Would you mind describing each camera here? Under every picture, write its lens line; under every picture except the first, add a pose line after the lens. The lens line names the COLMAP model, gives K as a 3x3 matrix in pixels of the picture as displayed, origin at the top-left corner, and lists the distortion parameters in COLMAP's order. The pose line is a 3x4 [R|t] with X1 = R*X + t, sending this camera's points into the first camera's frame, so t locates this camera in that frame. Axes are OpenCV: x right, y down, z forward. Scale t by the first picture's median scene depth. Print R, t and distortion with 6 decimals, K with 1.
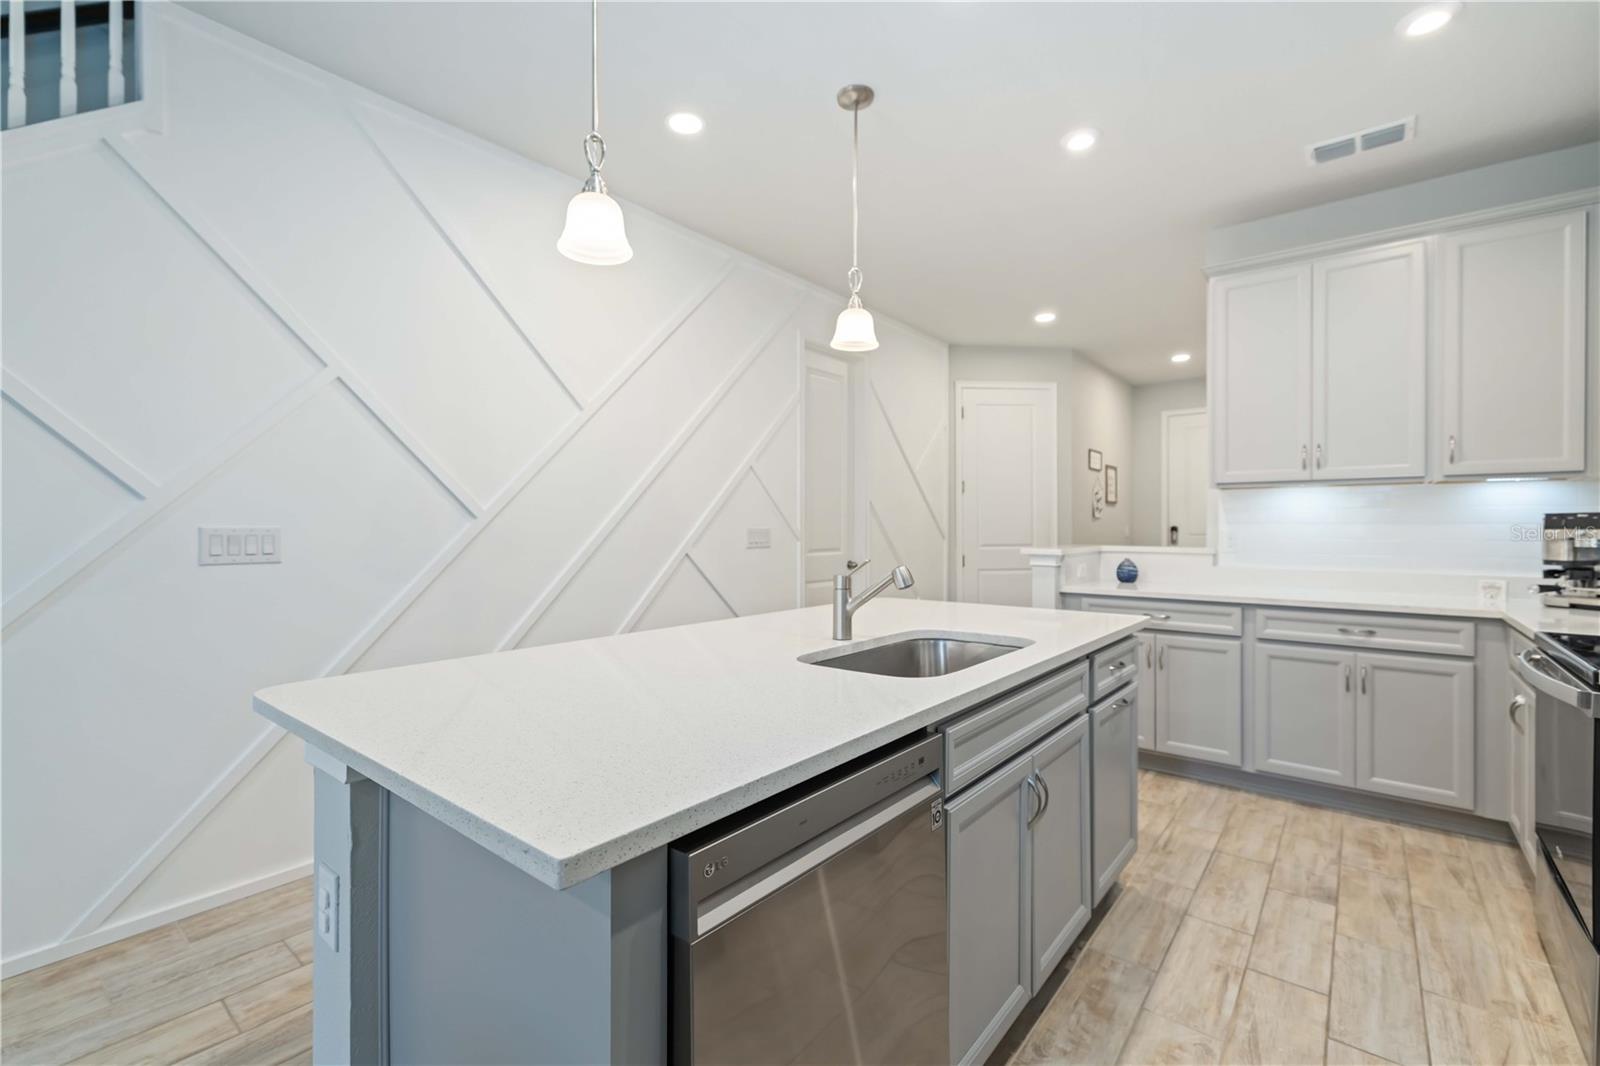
lens RADIAL K [[698.2, 0, 797.1], [0, 698.2, 529.6], [0, 0, 1]] dist [0.006031, 0.000645]
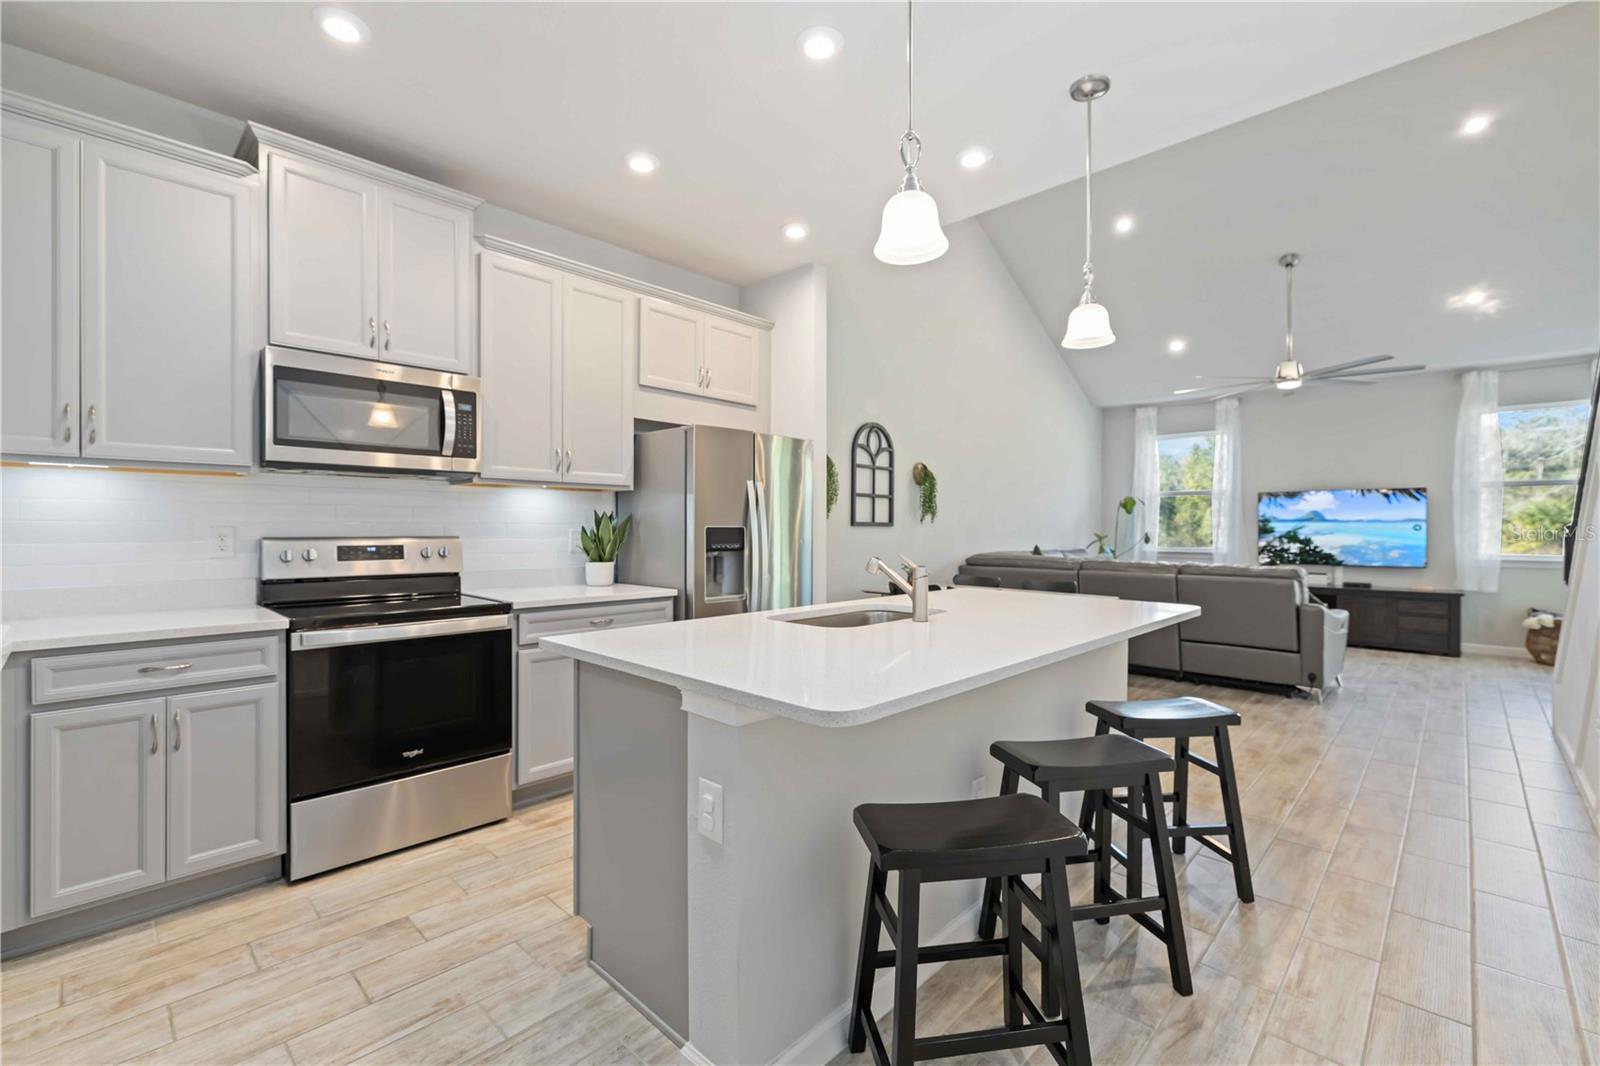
lens RADIAL K [[698.2, 0, 795.3], [0, 698.2, 528.1], [0, 0, 1]] dist [0.006031, 0.000645]
pose [[-0.996505, -0.004250, 0.083426, 0.105300], [-0.003636, 0.999965, 0.007517, -0.006867], [-0.083455, 0.007187, -0.996486, 1.311270]]
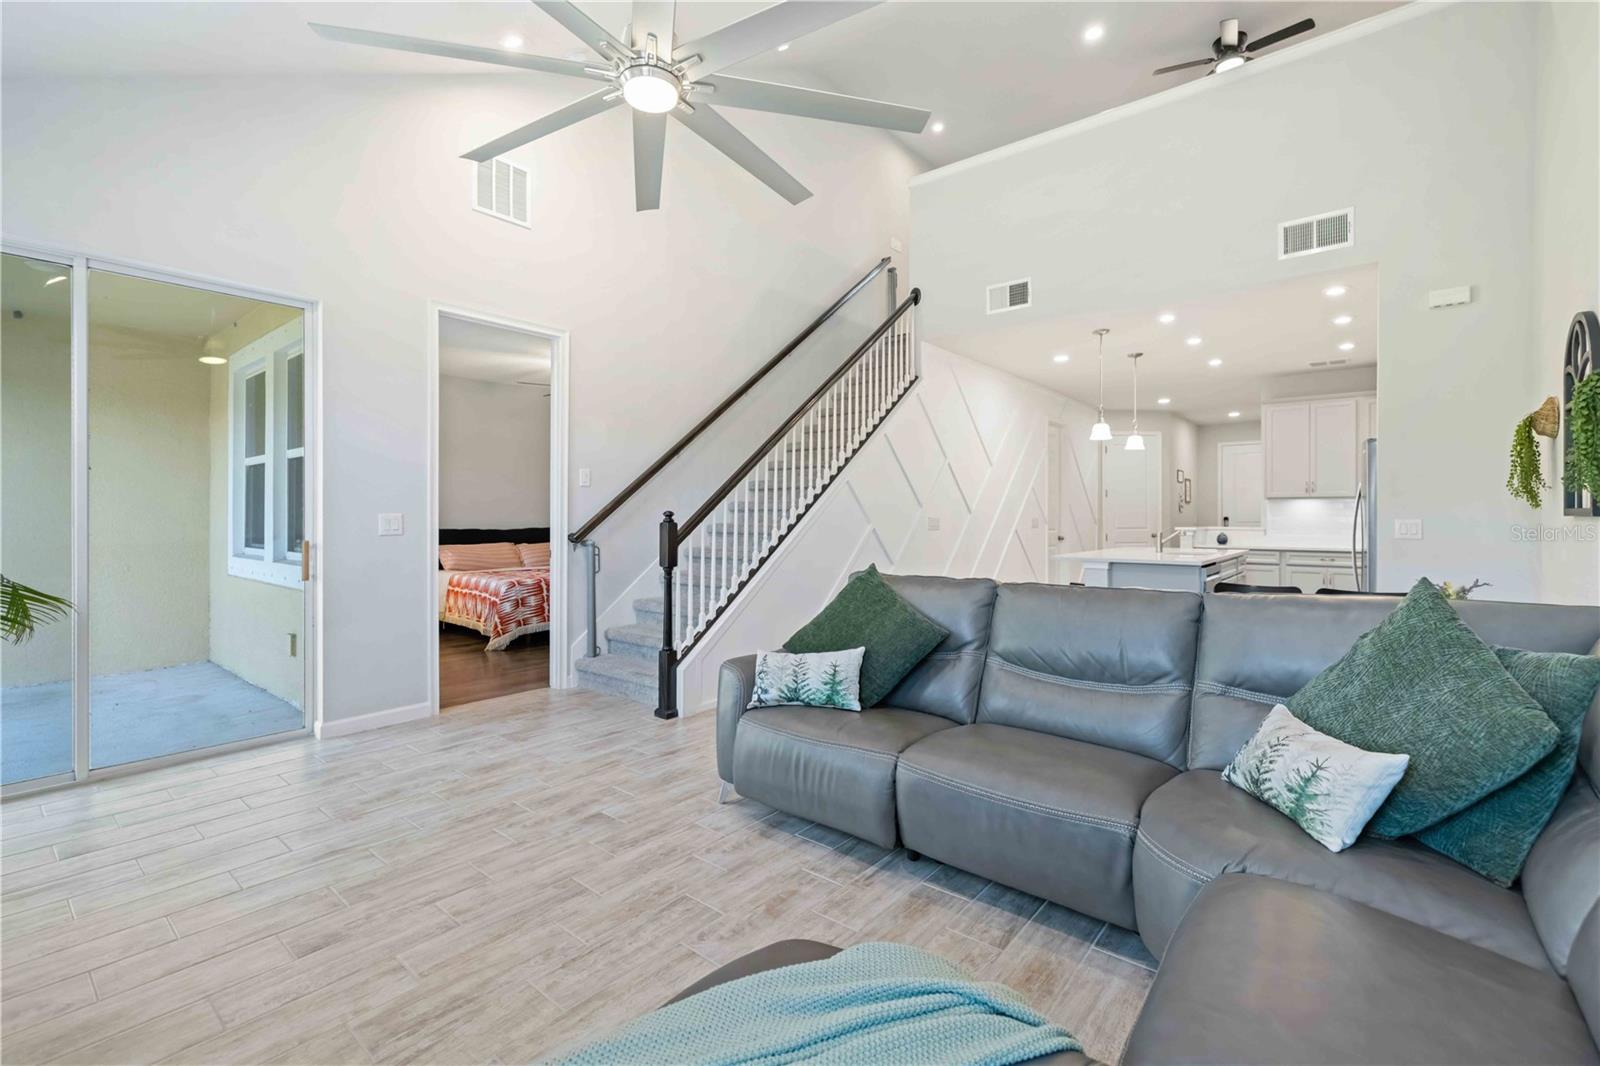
lens RADIAL K [[698.2, 0, 829.3], [0, 698.2, 518.8], [0, 0, 1]] dist [0.006031, 0.000645]
pose [[0.999676, 0.000766, 0.025432, -0.898183], [-0.000718, 0.999998, -0.001907, 0.006981], [-0.025433, 0.001888, 0.999675, -1.255373]]
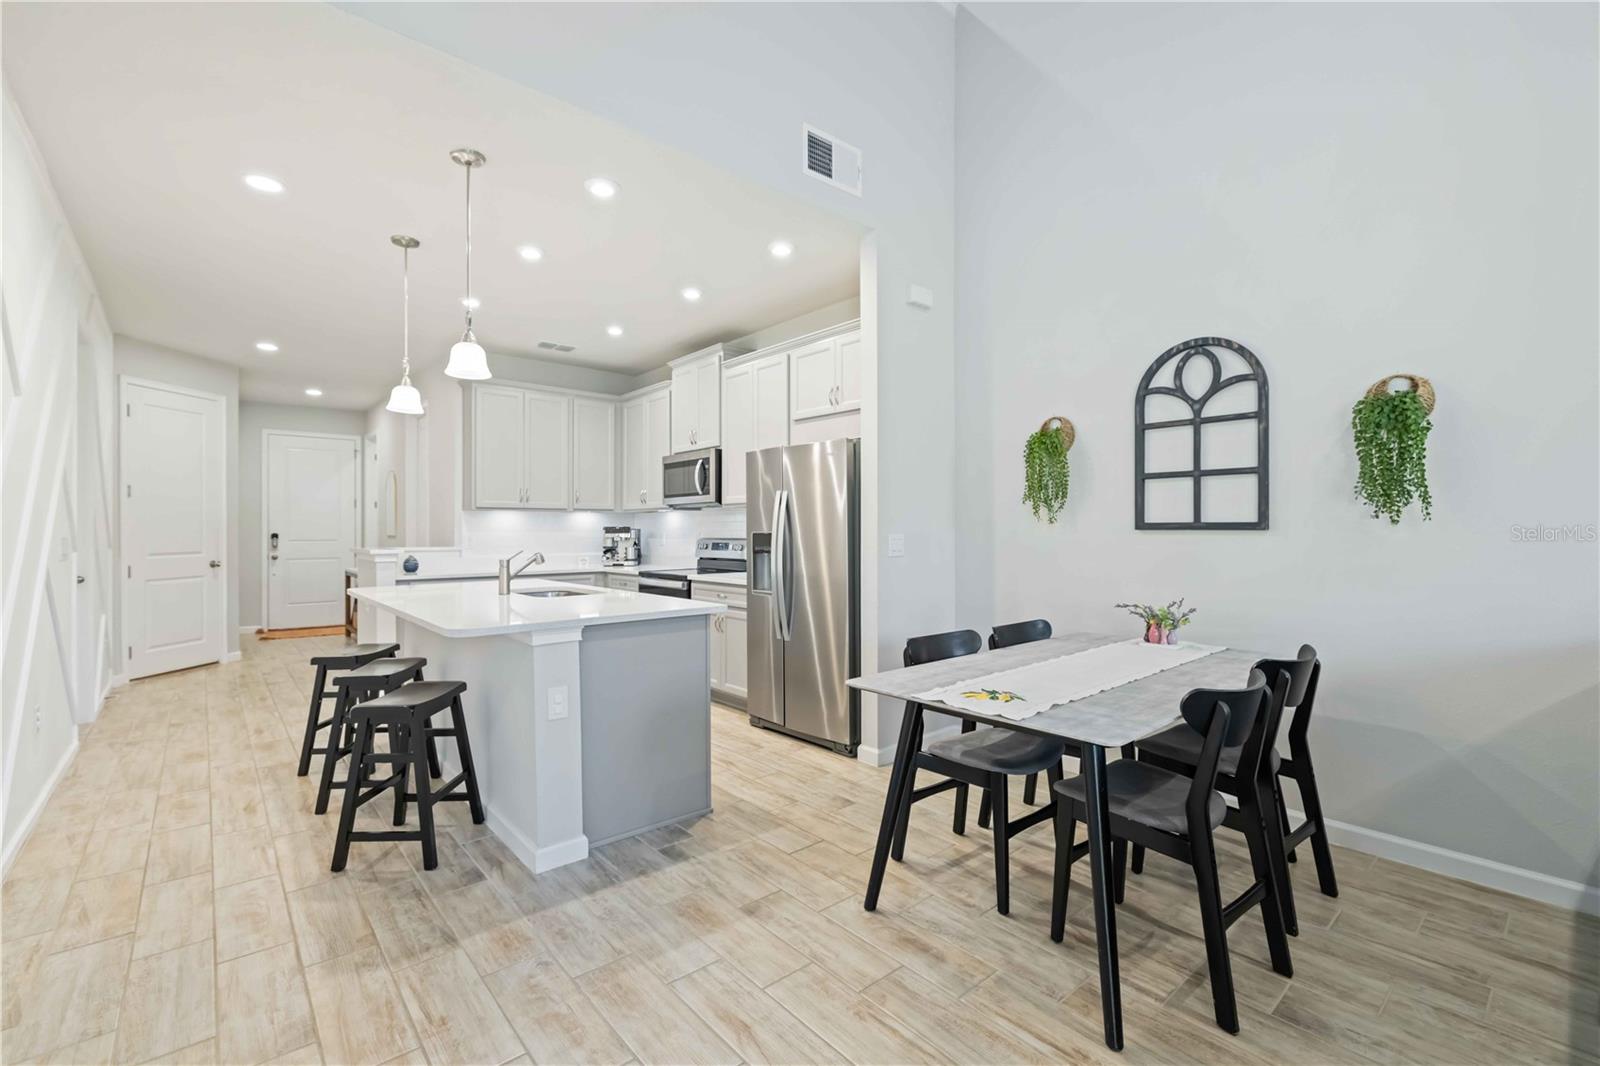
lens RADIAL K [[698.2, 0, 793.4], [0, 698.2, 528.2], [0, 0, 1]] dist [0.006031, 0.000645]
pose [[0.188731, 0.003781, 0.982022, -0.946847], [0.007700, 0.999956, -0.005330, -0.001182], [-0.981999, 0.008567, 0.188693, -0.055356]]
